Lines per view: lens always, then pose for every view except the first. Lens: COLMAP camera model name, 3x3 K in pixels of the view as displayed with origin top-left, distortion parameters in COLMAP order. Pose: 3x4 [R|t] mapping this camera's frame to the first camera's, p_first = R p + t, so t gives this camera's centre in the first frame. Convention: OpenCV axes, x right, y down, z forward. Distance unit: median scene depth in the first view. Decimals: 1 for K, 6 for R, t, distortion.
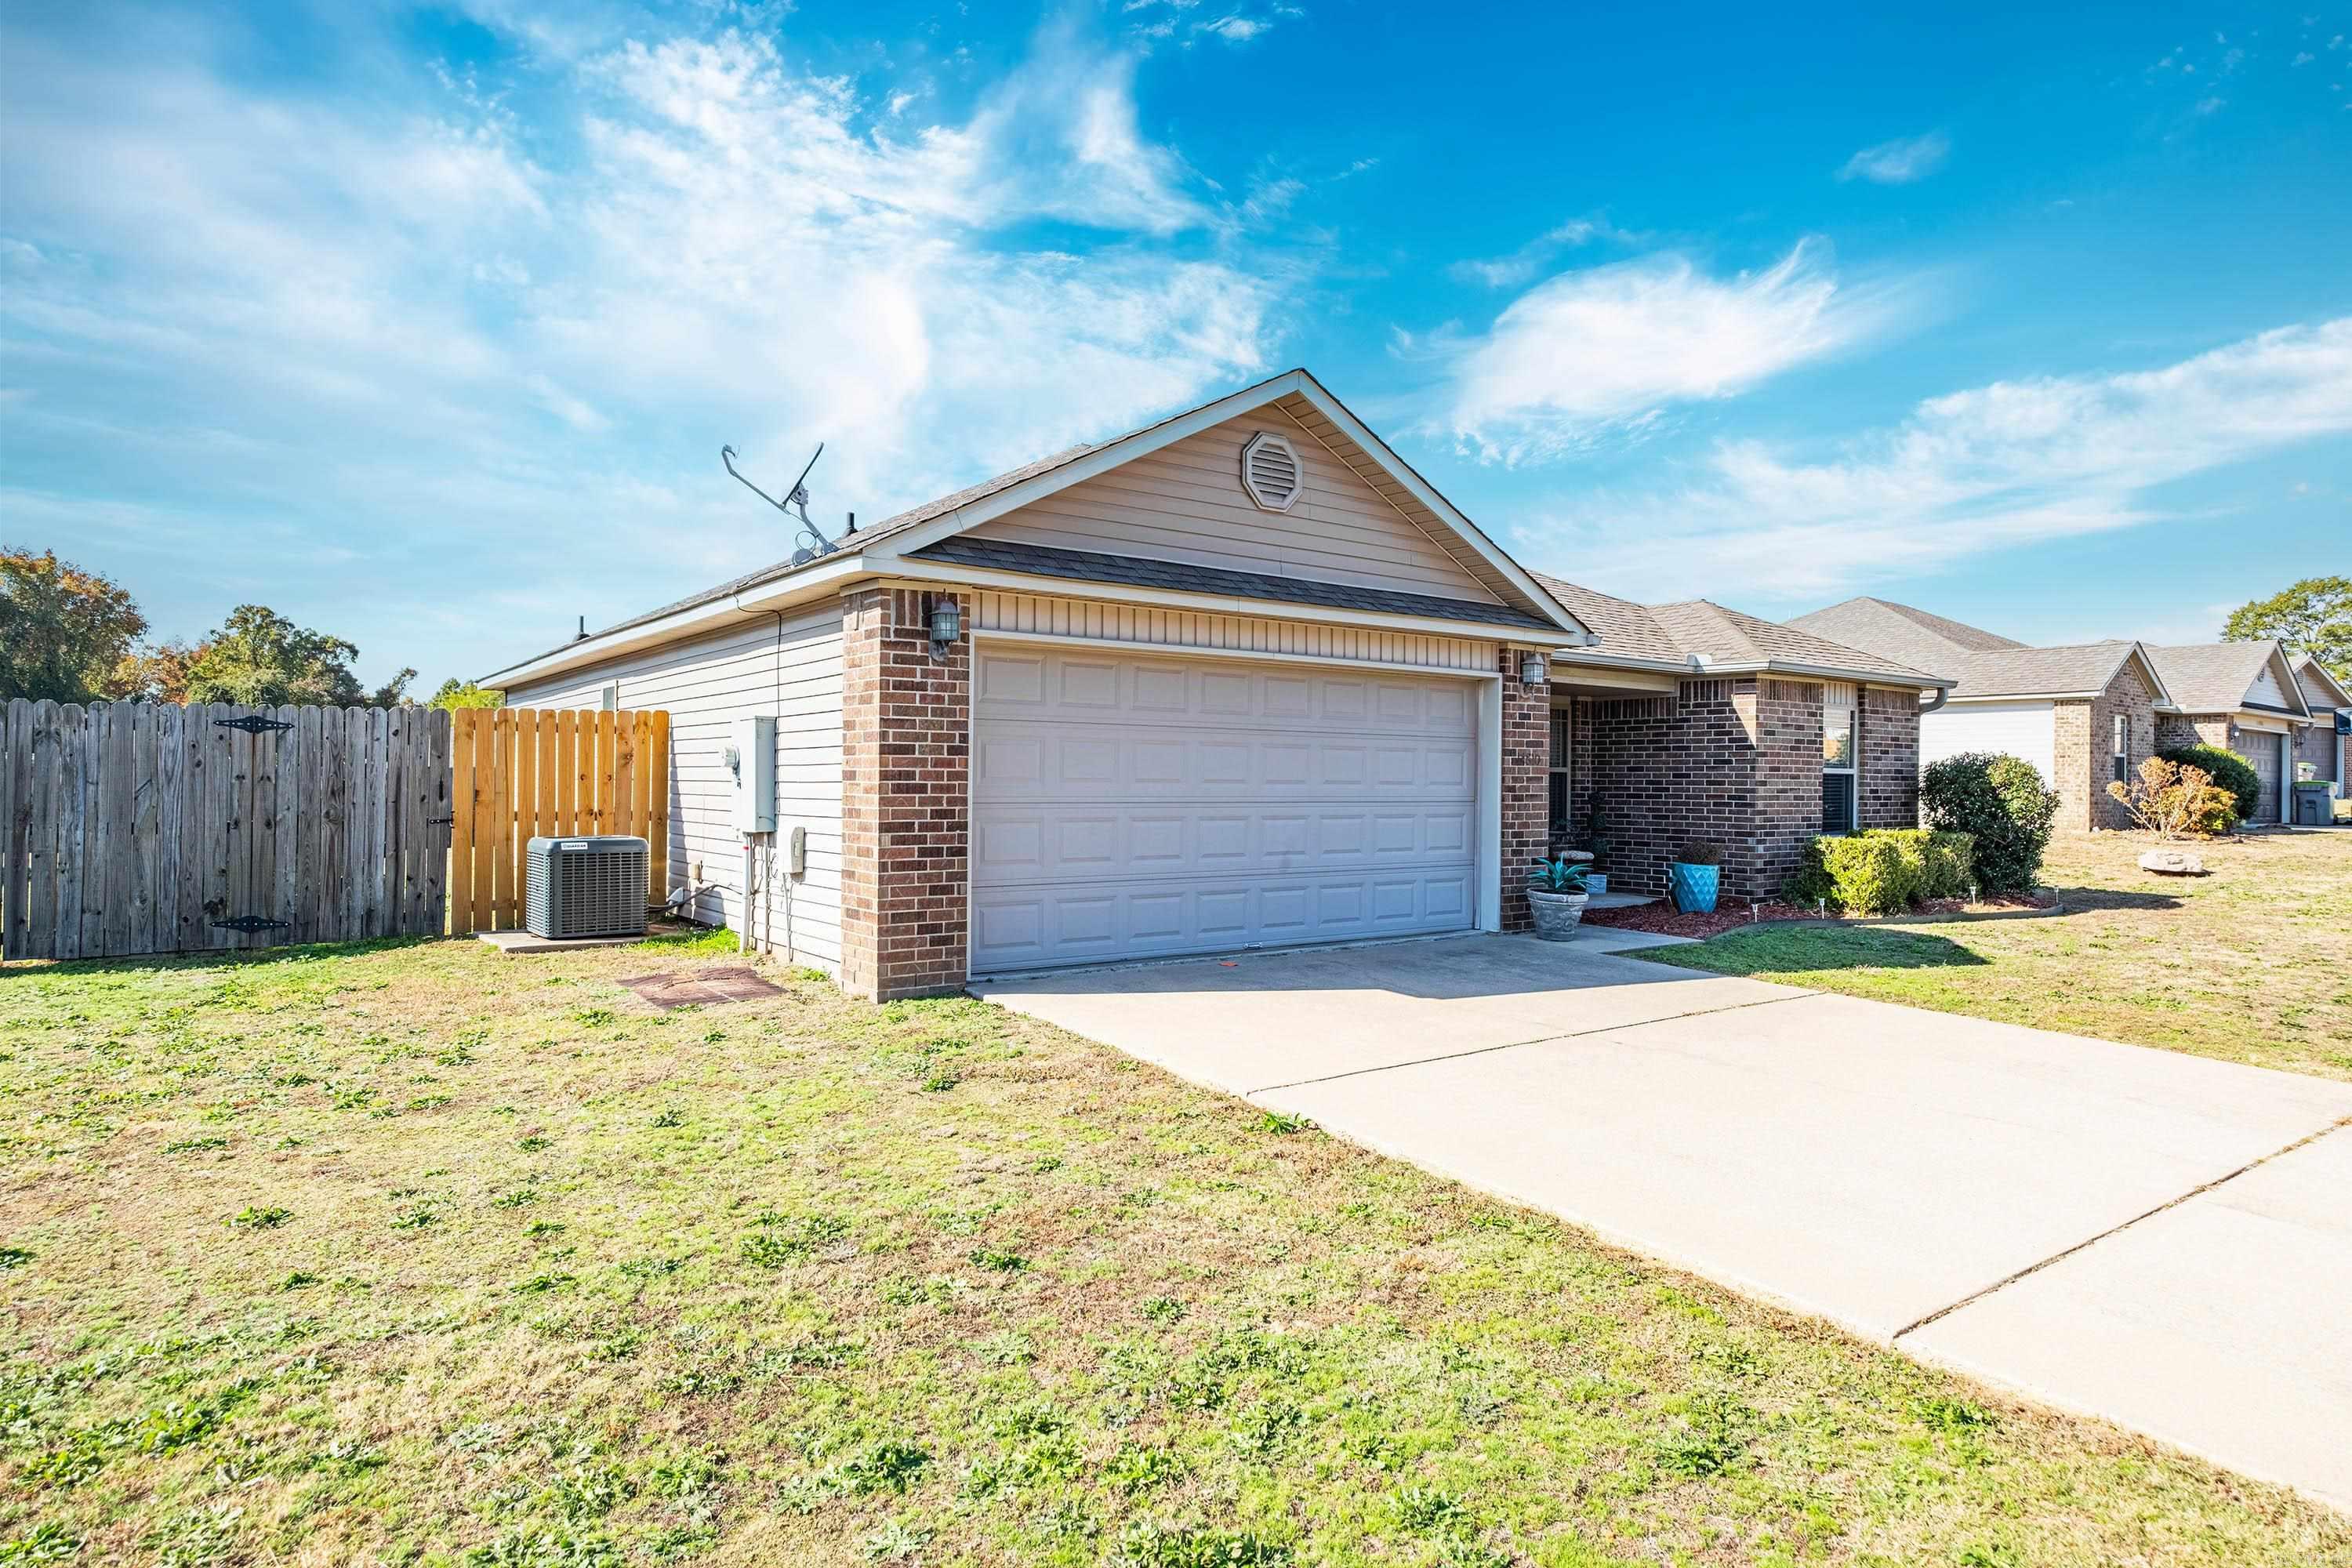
lens RADIAL K [[1302.5, 0, 1176.6], [0, 1302.5, 776.8], [0, 0, 1]] dist [-0.000403, -0.000548]
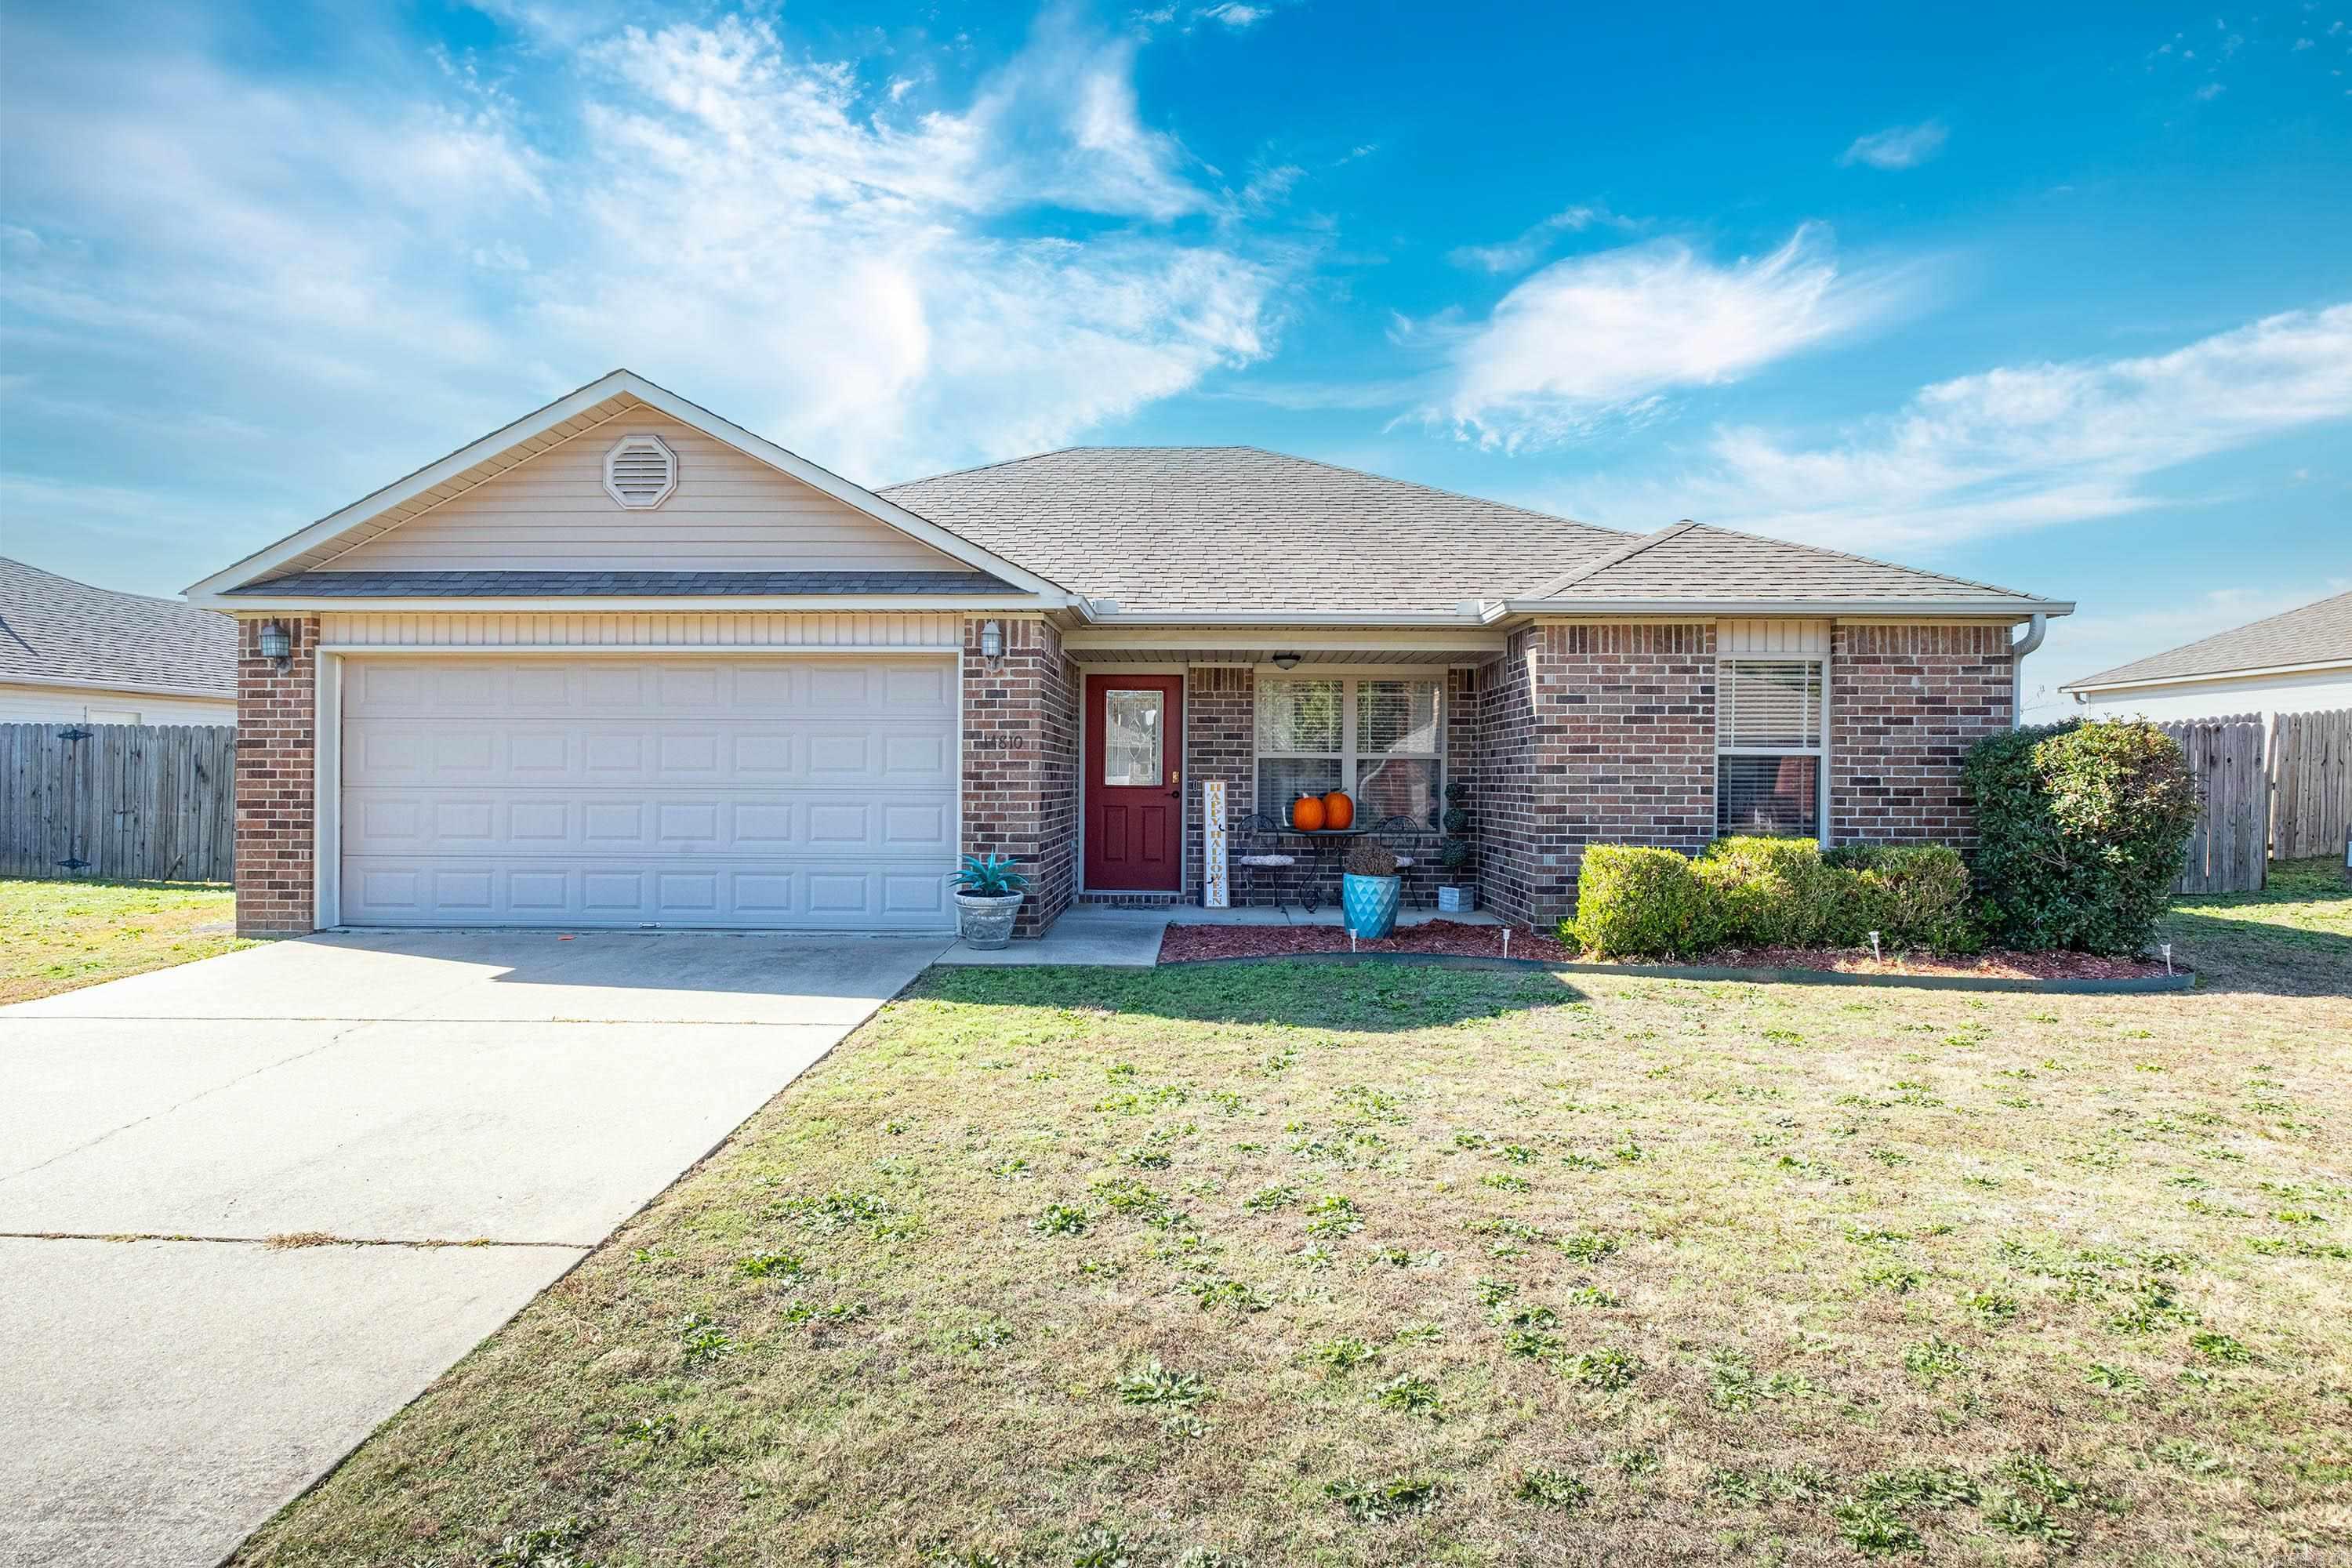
lens RADIAL K [[1302.5, 0, 1172.2], [0, 1302.5, 776.4], [0, 0, 1]] dist [-0.000403, -0.000548]
pose [[0.795650, -0.006593, -0.605721, 1.034337], [0.003770, 0.999975, -0.005932, 0.017718], [0.605745, 0.002436, 0.795655, 0.423939]]
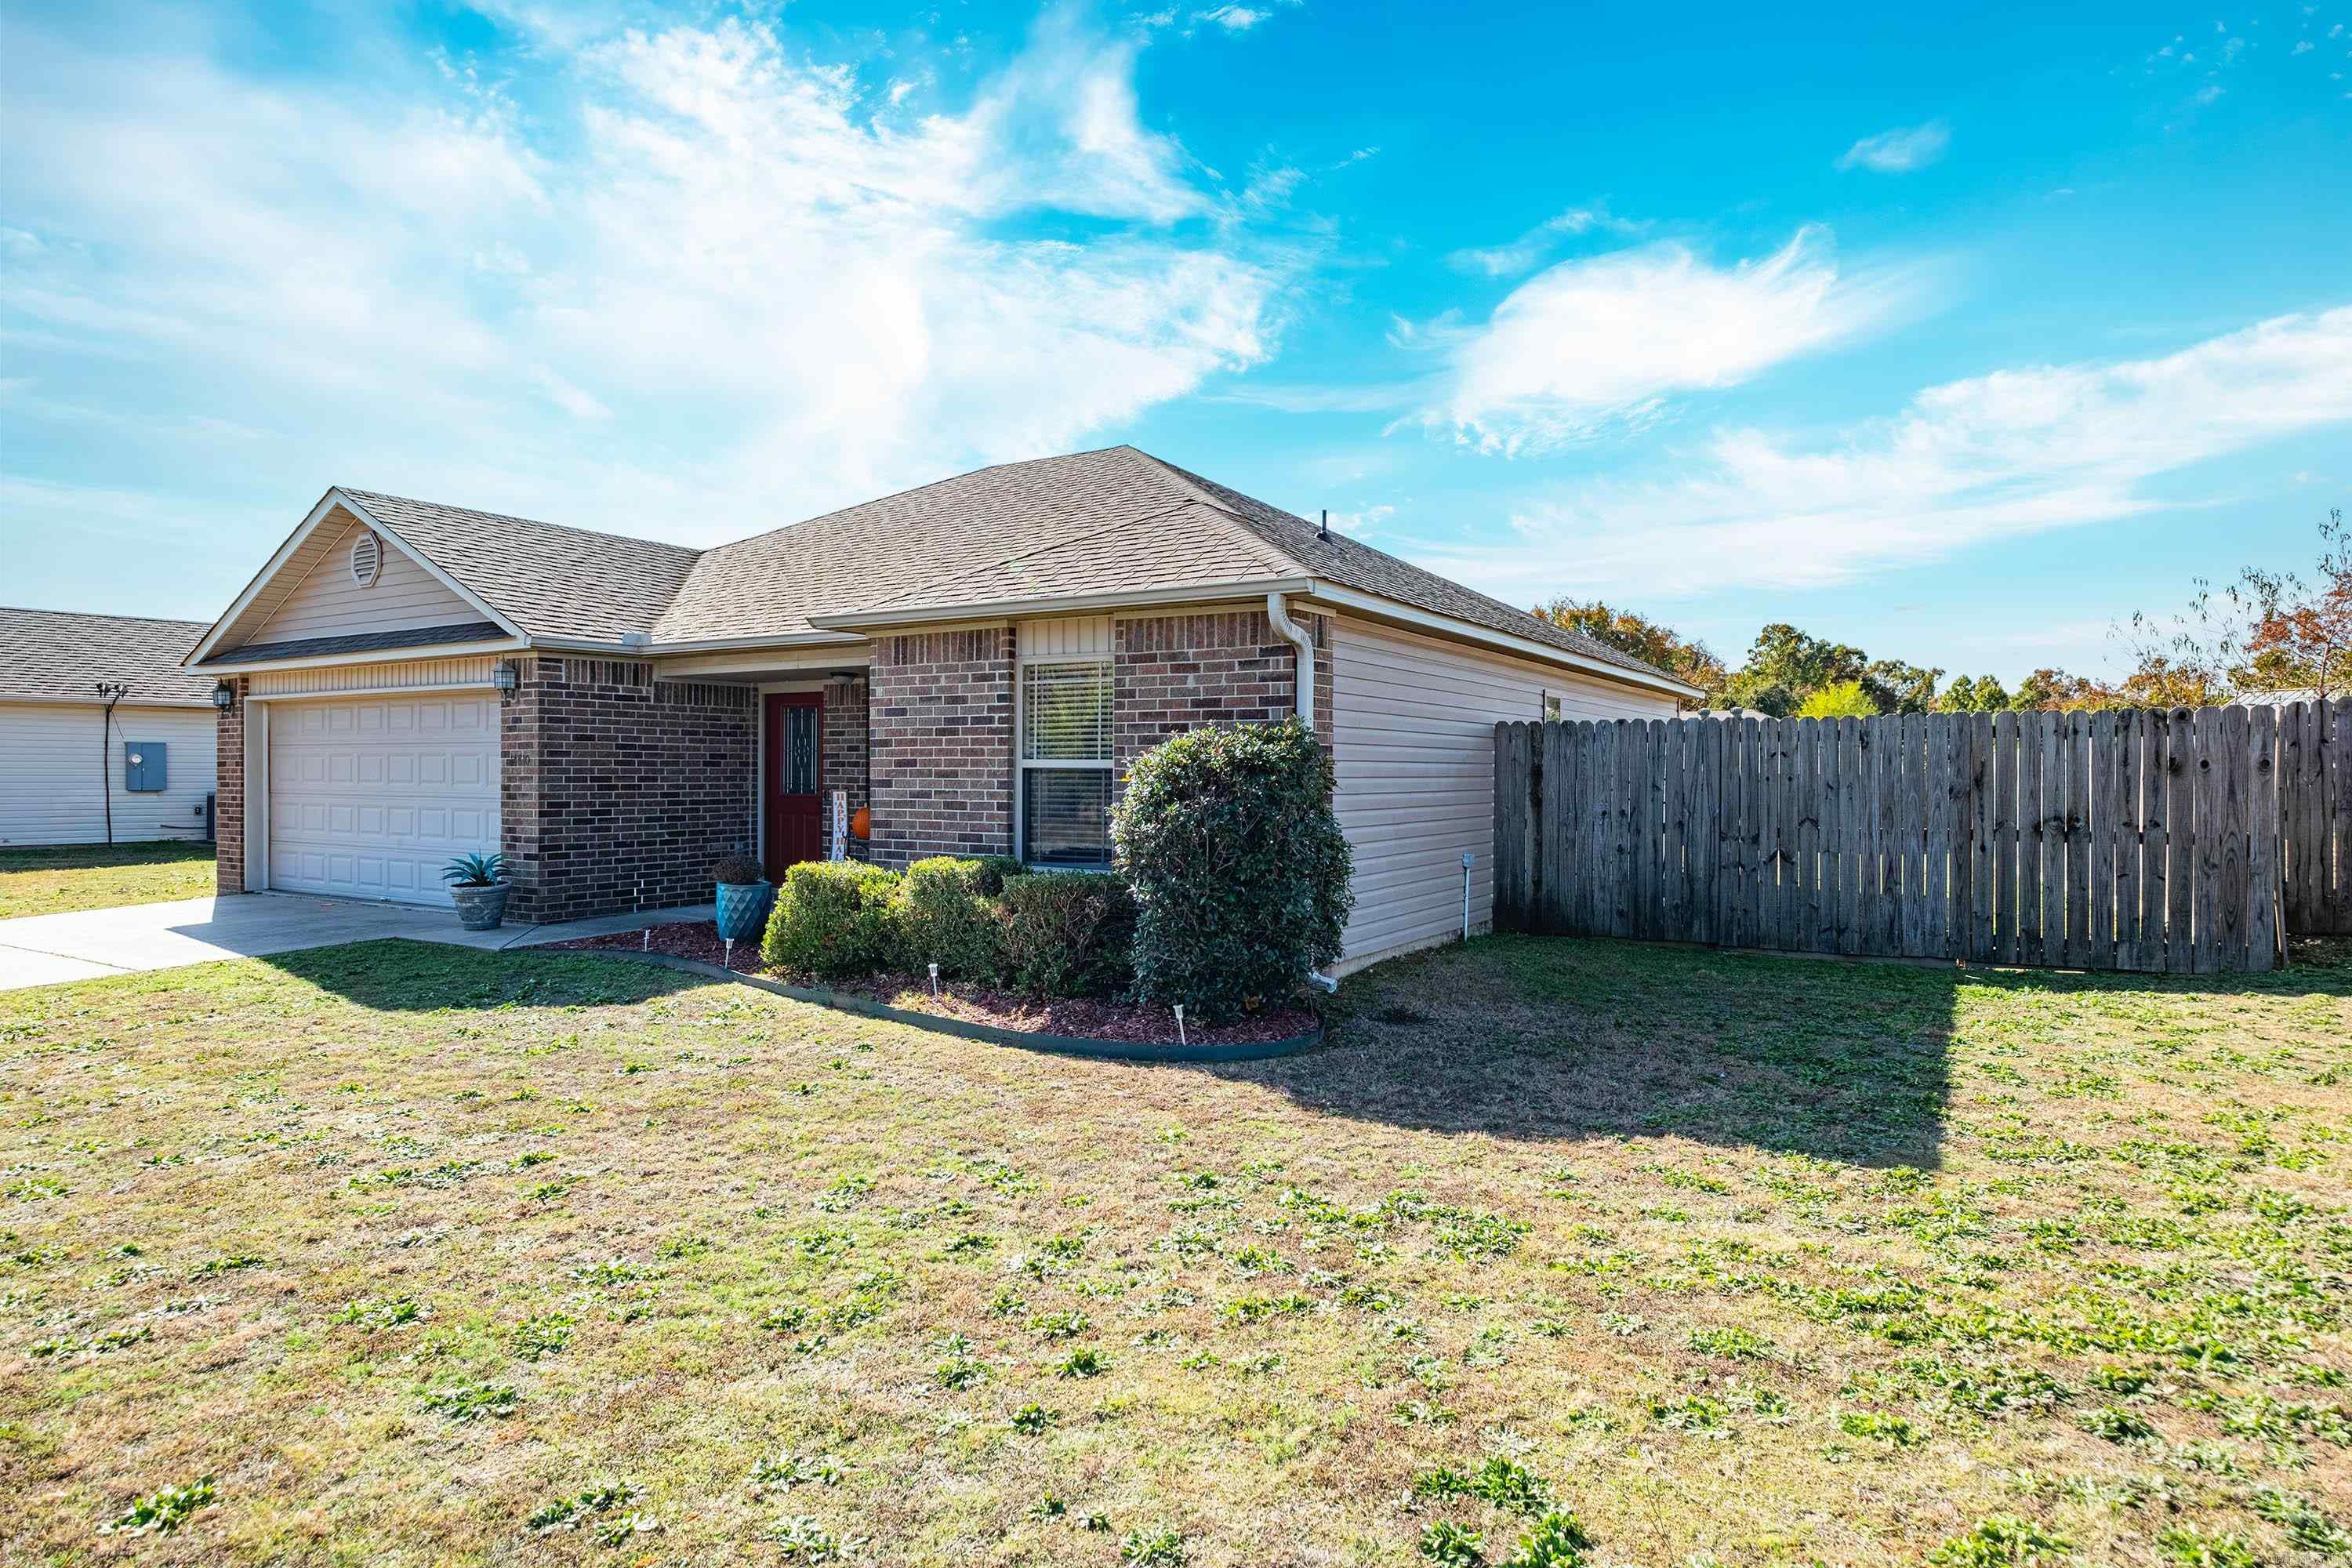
lens RADIAL K [[1302.5, 0, 1169.1], [0, 1302.5, 789.4], [0, 0, 1]] dist [-0.000403, -0.000548]
pose [[0.378252, 0.005922, -0.925684, 1.682659], [0.002588, 0.999969, 0.007454, 0.004761], [0.925699, -0.005215, 0.378225, 1.257349]]
